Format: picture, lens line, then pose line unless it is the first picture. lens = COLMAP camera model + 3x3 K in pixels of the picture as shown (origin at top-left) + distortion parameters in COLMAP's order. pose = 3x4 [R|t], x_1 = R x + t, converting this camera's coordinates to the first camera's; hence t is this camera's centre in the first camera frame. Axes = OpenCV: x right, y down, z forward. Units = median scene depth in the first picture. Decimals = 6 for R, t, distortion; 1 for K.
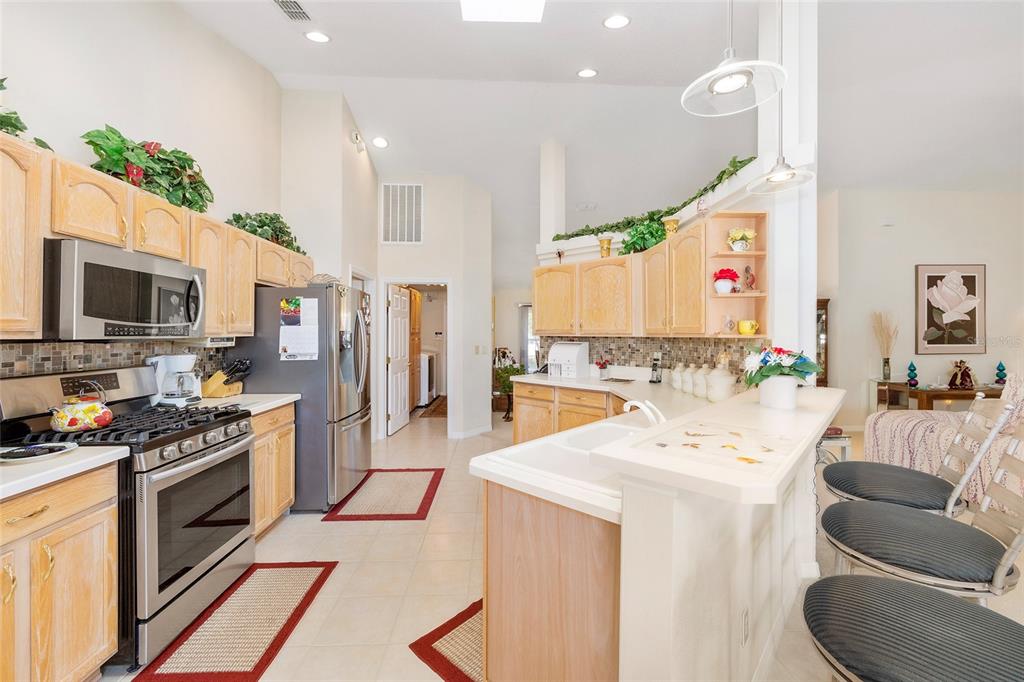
lens RADIAL K [[407.3, 0, 510.0], [0, 407.3, 335.0], [0, 0, 1]] dist [-0.001170, -0.000003]
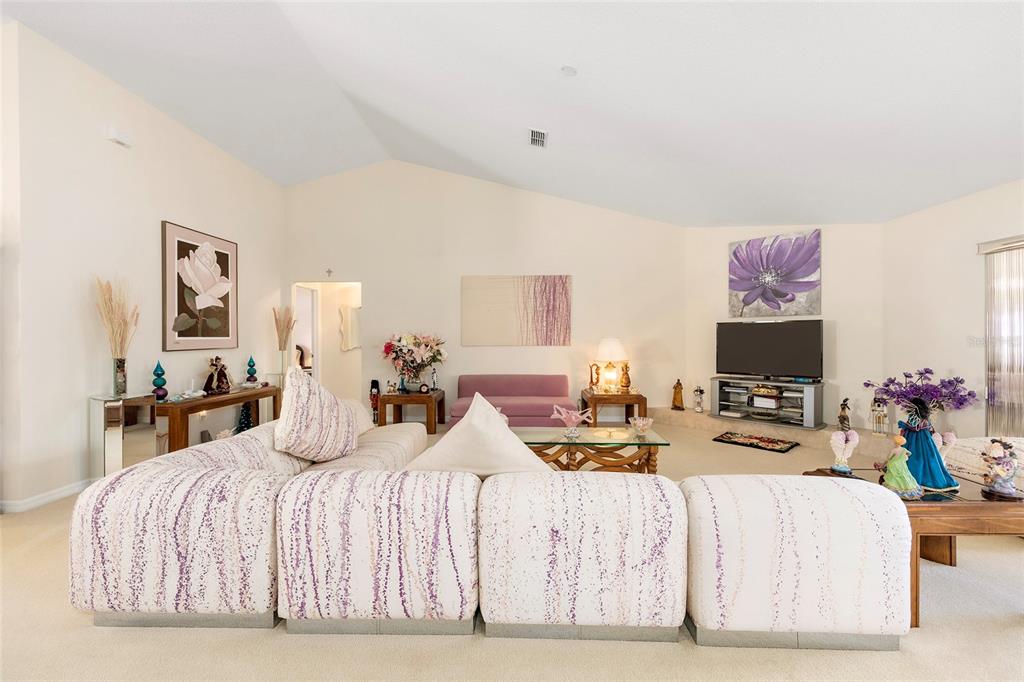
lens RADIAL K [[411.1, 0, 515.8], [0, 411.1, 339.2], [0, 0, 1]] dist [-0.000882, 0.000236]
pose [[0.052676, -0.001424, 0.998611, 0.341950], [0.006447, 0.999979, 0.001085, 0.030393], [-0.998591, 0.006381, 0.052684, 0.375266]]
